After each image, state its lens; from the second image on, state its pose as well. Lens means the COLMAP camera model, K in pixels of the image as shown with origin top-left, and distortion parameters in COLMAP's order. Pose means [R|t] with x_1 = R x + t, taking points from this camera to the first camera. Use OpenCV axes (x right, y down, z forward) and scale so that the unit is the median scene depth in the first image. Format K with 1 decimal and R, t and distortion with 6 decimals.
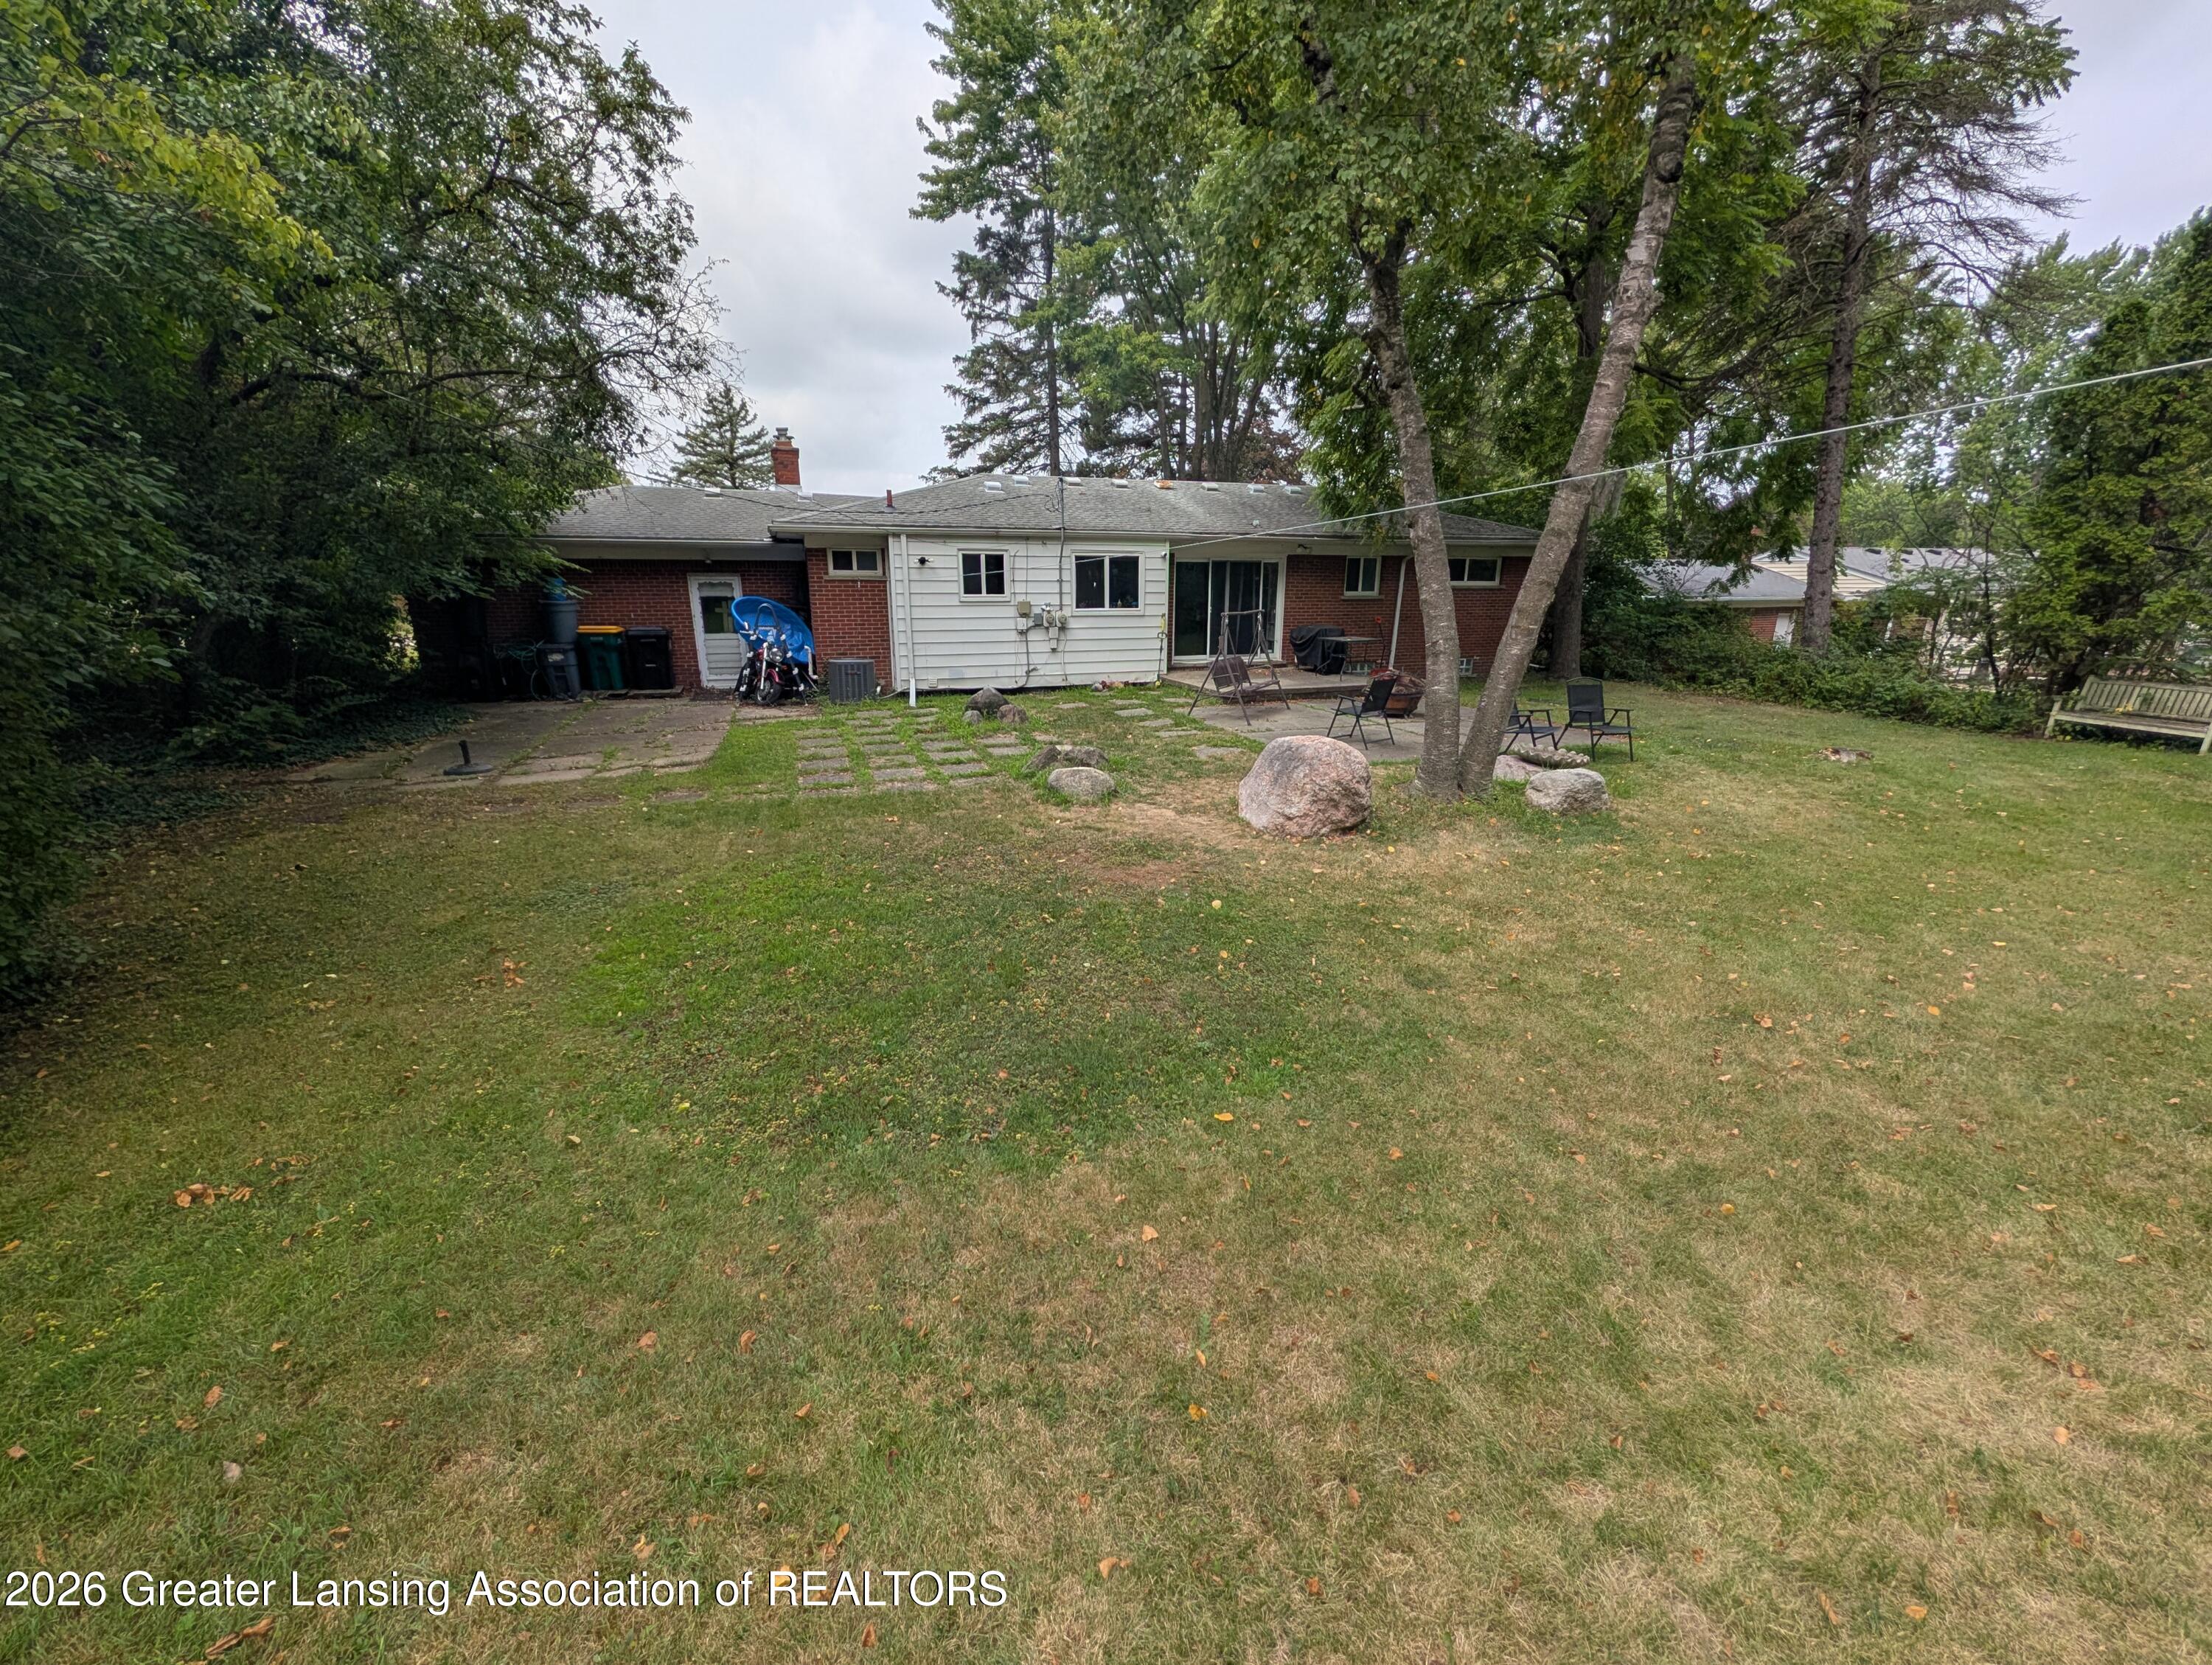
lens RADIAL K [[834.2, 0, 1104.9], [0, 834.2, 791.9], [0, 0, 1]] dist [-0.000450, 0.000046]
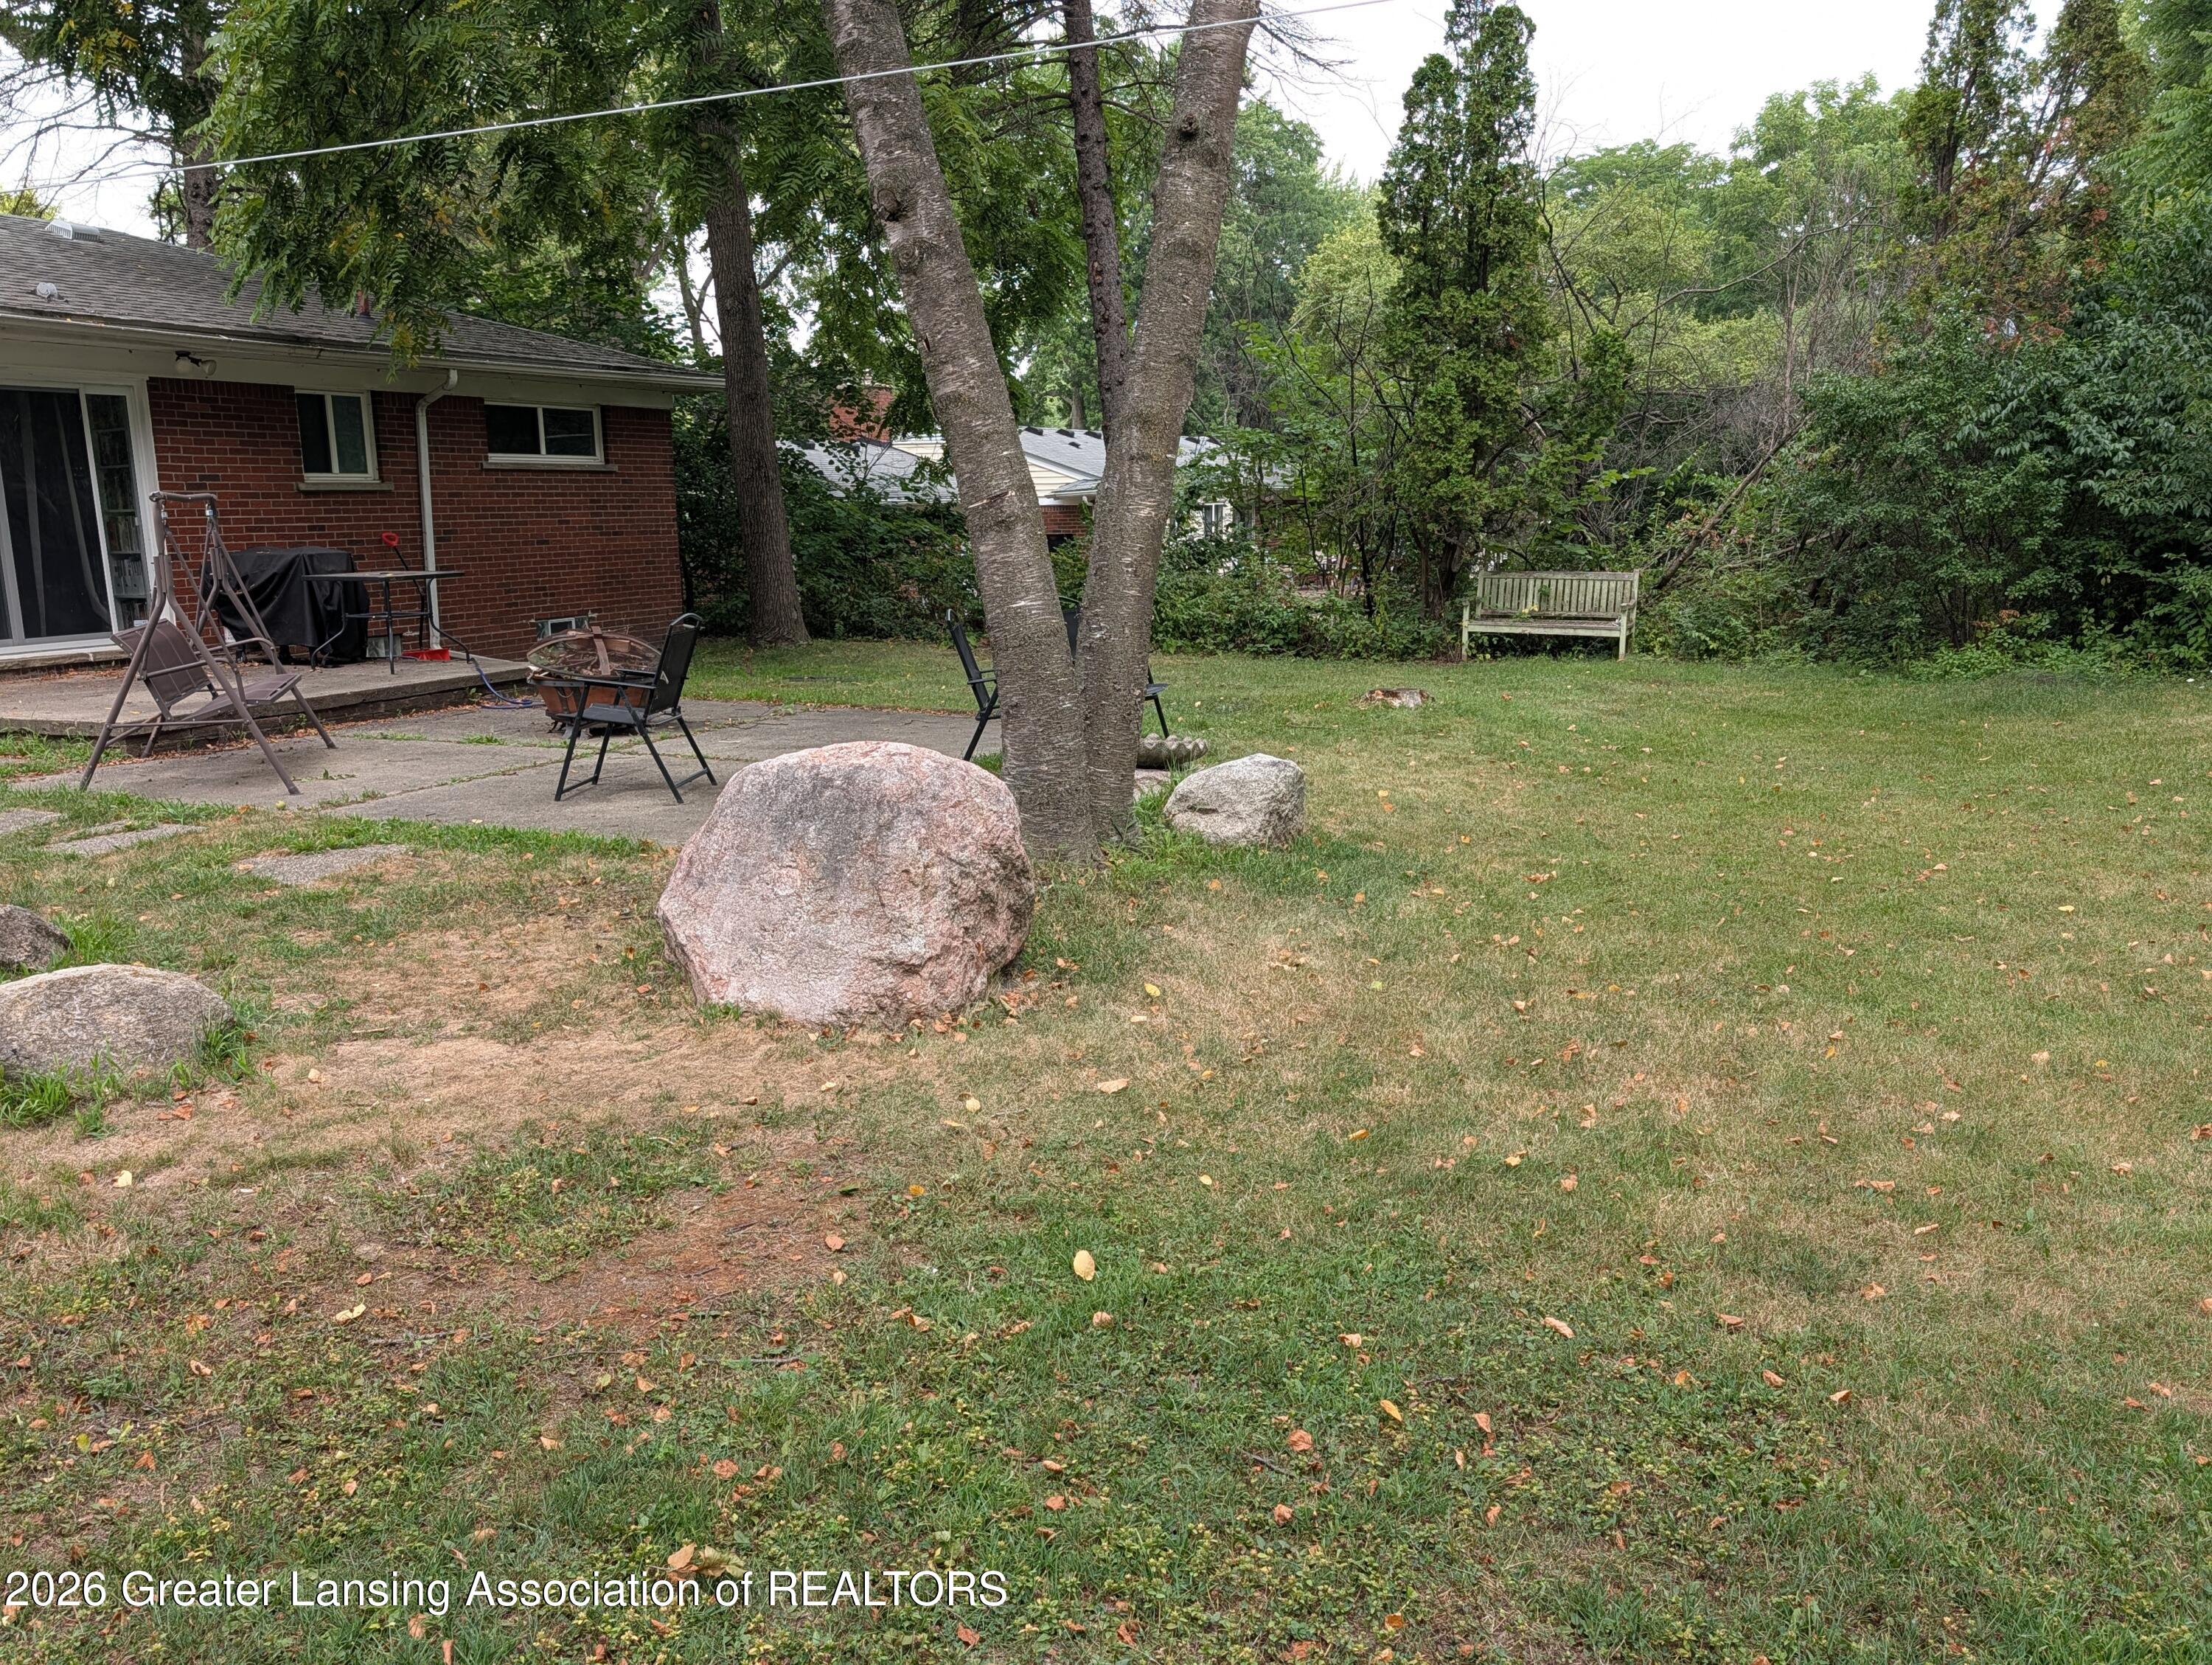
lens RADIAL K [[1715.1, 0, 1069.4], [0, 1715.1, 787.8], [0, 0, 1]] dist [0.031442, -0.037035]
pose [[0.689633, -0.130018, 0.712392, -0.227932], [0.191592, 0.981454, -0.006347, -0.024642], [-0.698355, 0.140866, 0.701753, 0.434444]]
